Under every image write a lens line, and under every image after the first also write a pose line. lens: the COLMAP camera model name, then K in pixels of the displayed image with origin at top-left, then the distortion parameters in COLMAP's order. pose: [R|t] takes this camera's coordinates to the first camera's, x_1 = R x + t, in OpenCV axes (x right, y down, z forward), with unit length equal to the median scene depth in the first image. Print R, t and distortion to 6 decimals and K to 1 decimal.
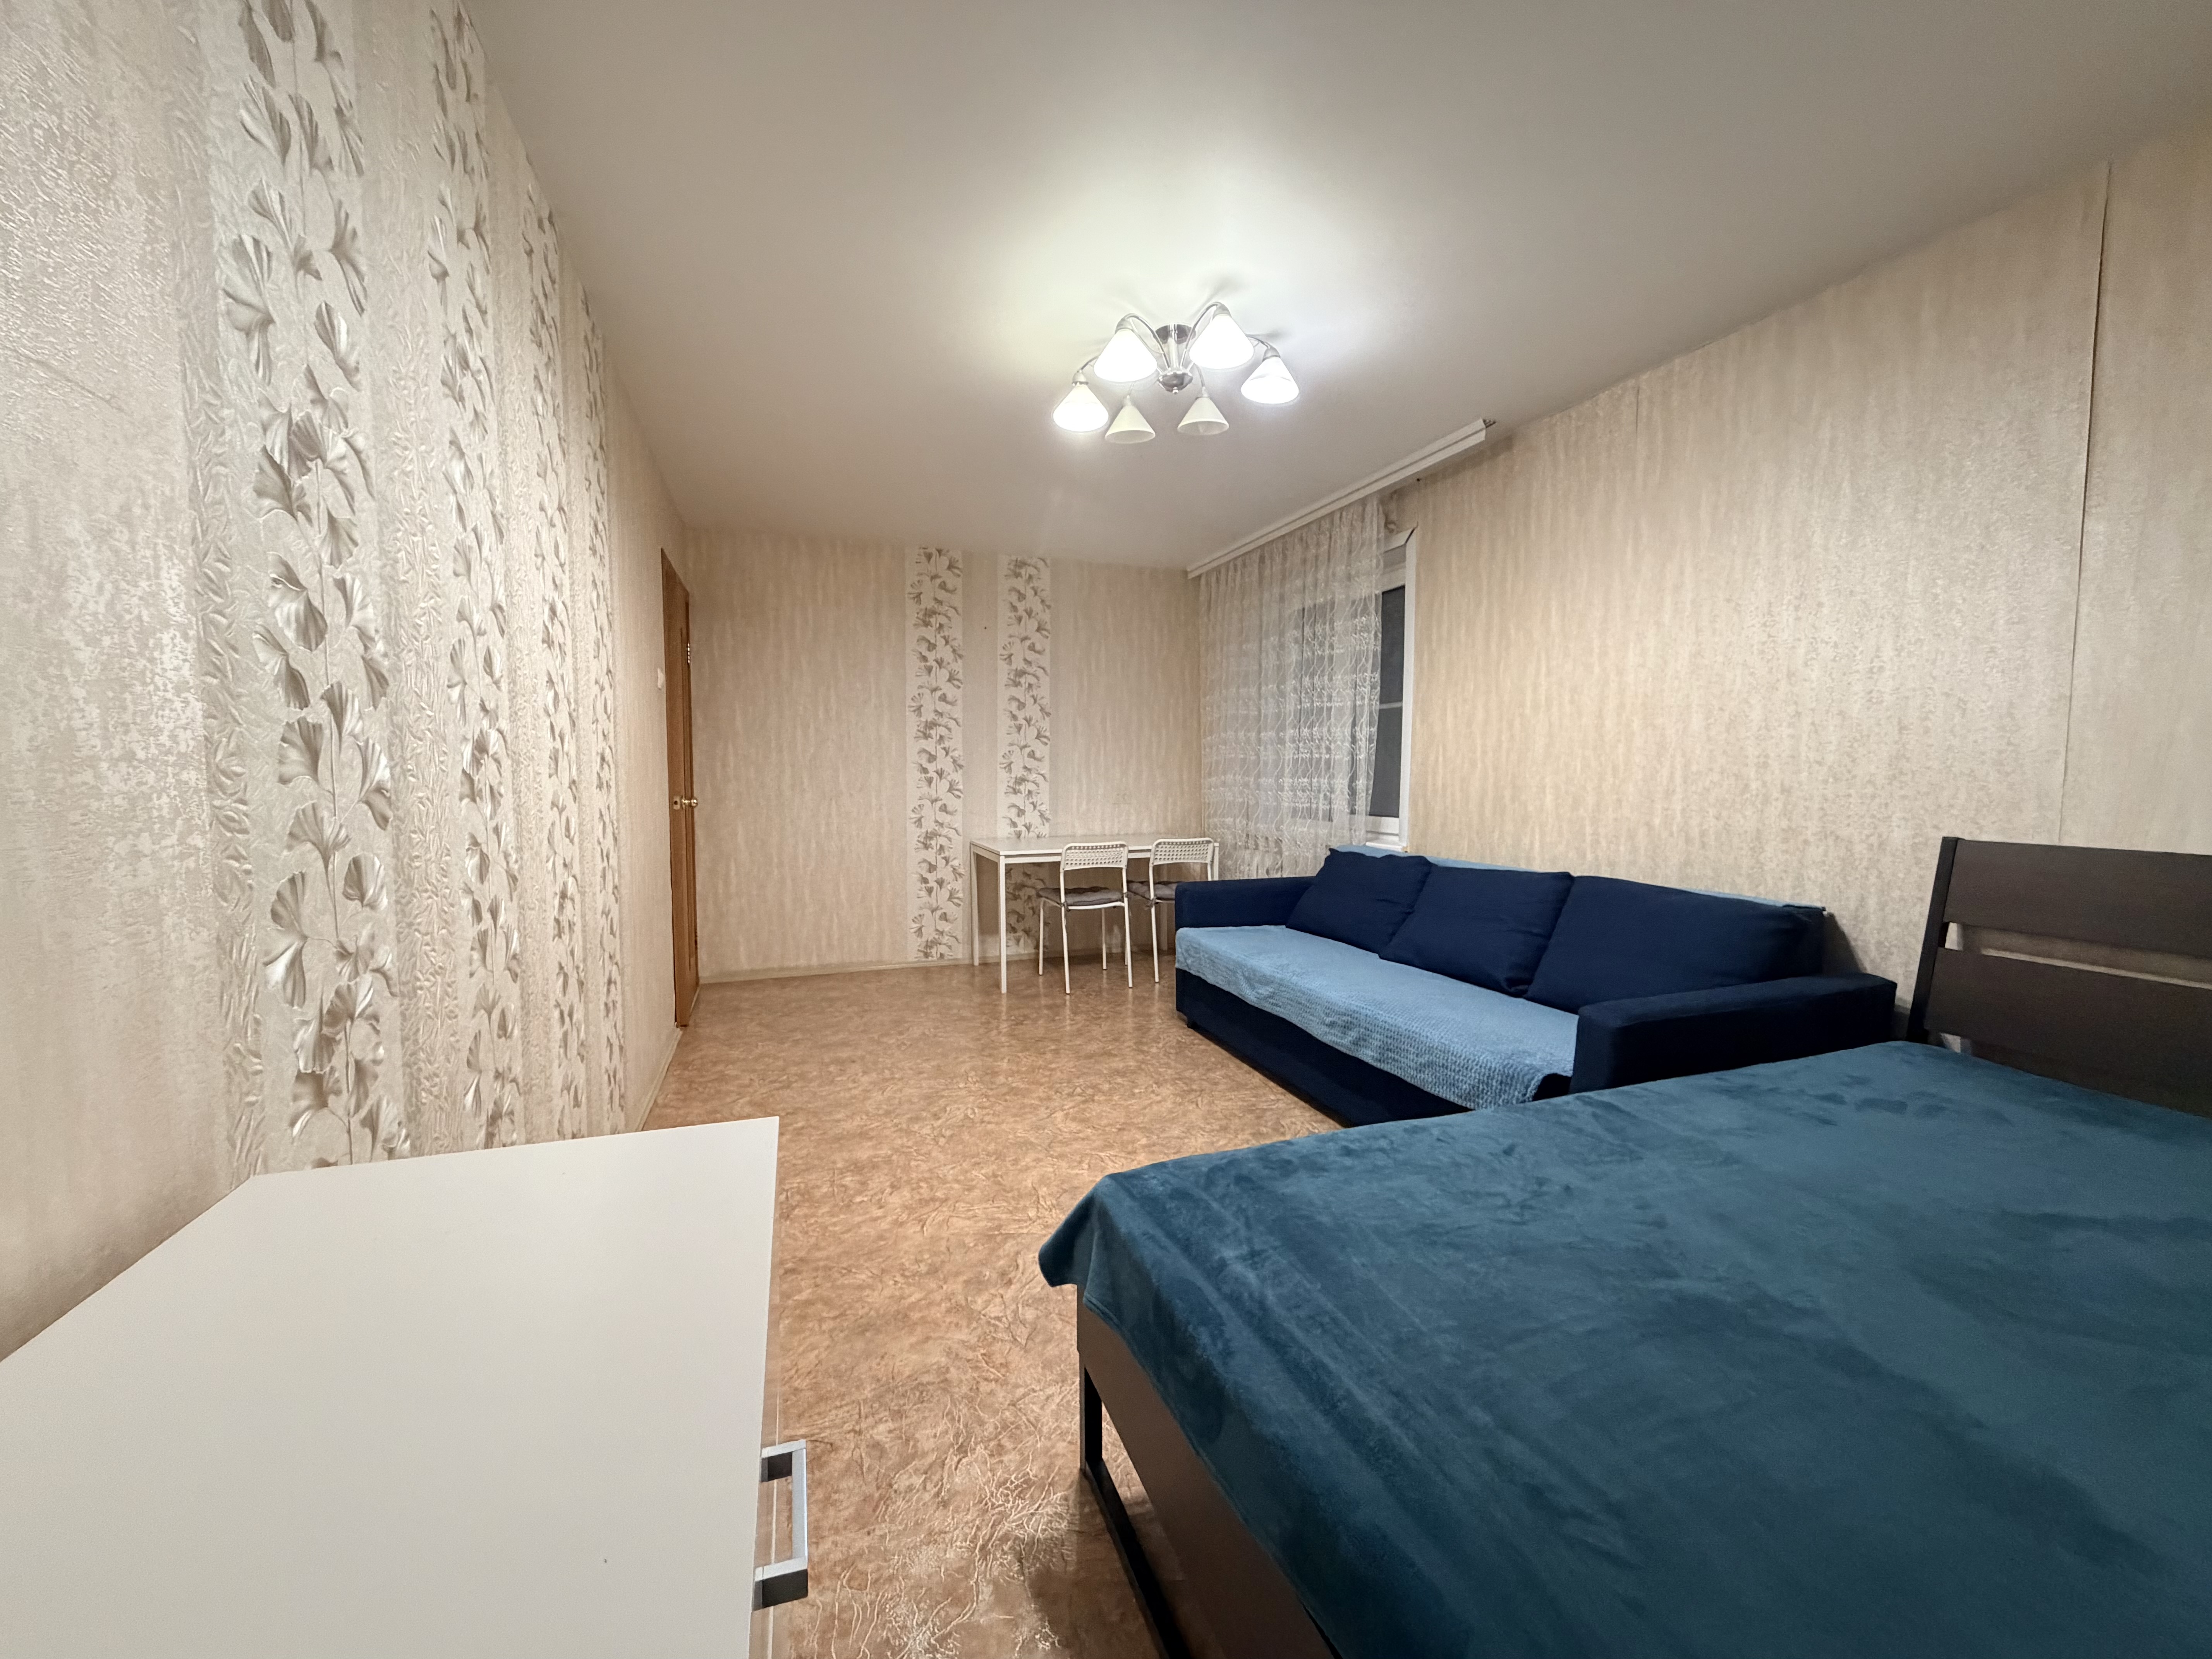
lens RADIAL K [[887.0, 0, 1098.0], [0, 887.0, 824.6], [0, 0, 1]] dist [0.000132, -0.000054]
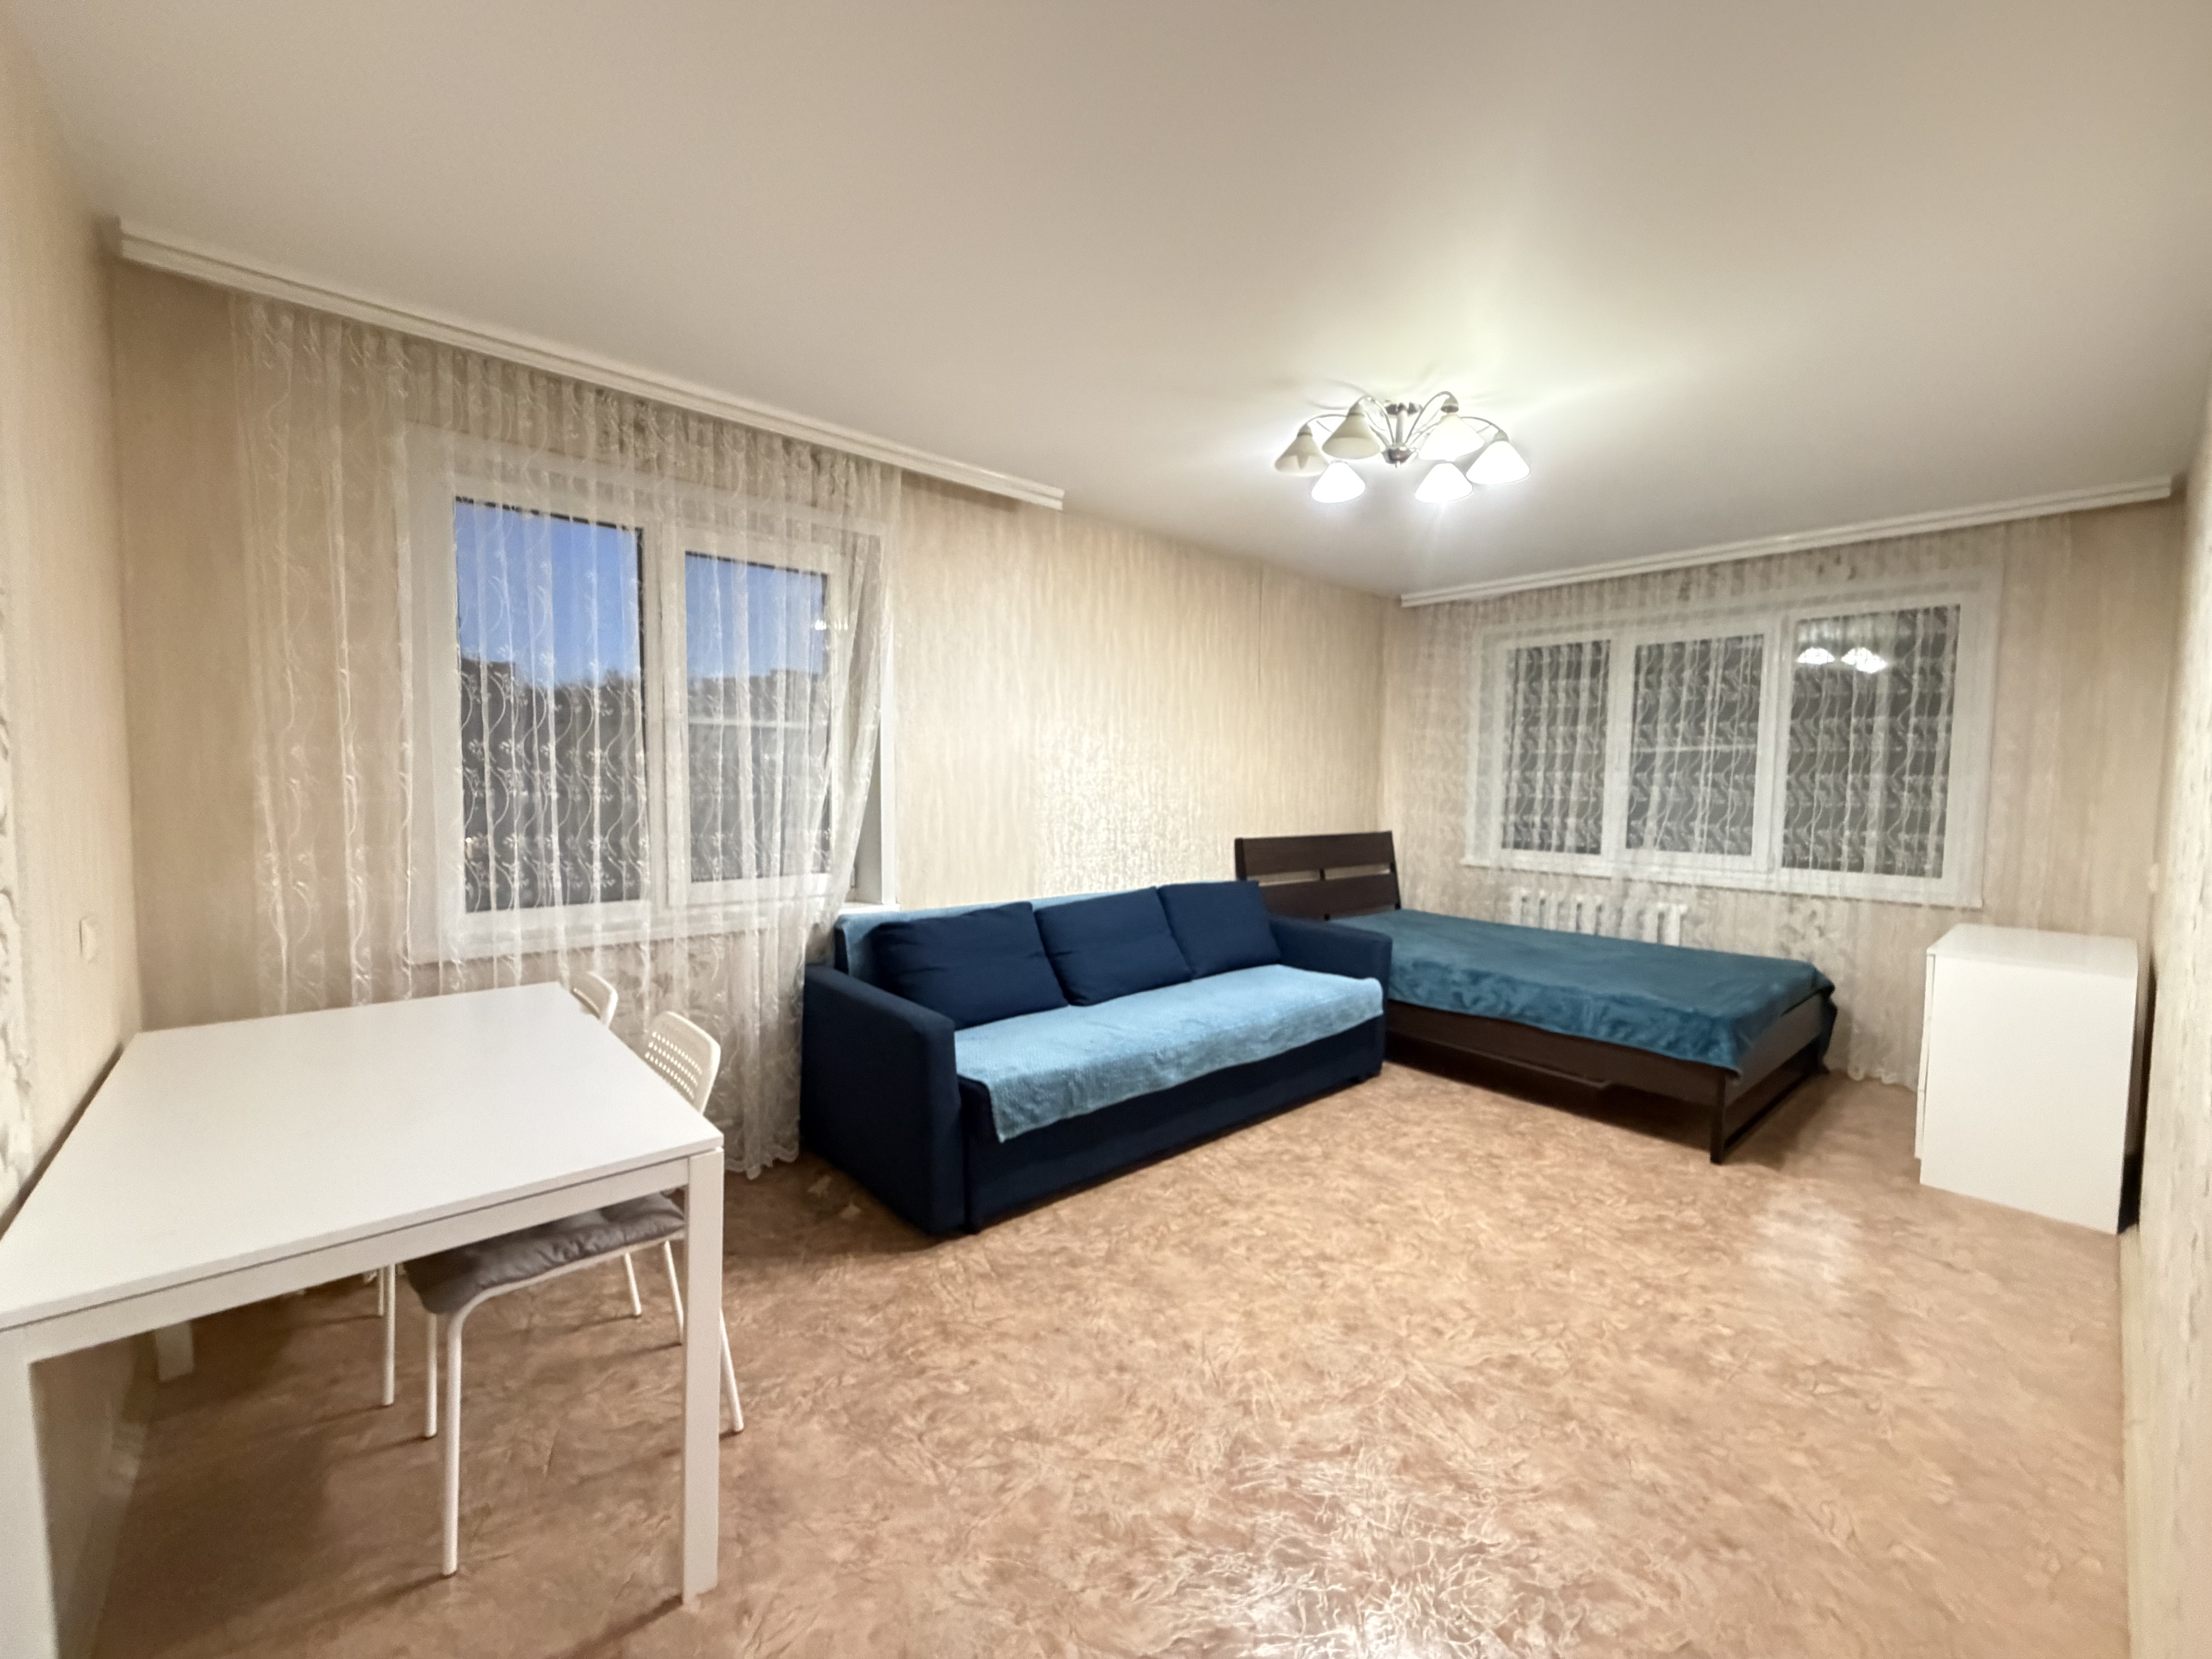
lens RADIAL K [[887.0, 0, 1095.3], [0, 887.0, 837.1], [0, 0, 1]] dist [0.000132, -0.000054]
pose [[-0.370152, -0.064586, 0.926723, -0.692860], [0.046444, 0.995046, 0.087899, -0.147132], [-0.927809, 0.075577, -0.365319, 1.571744]]
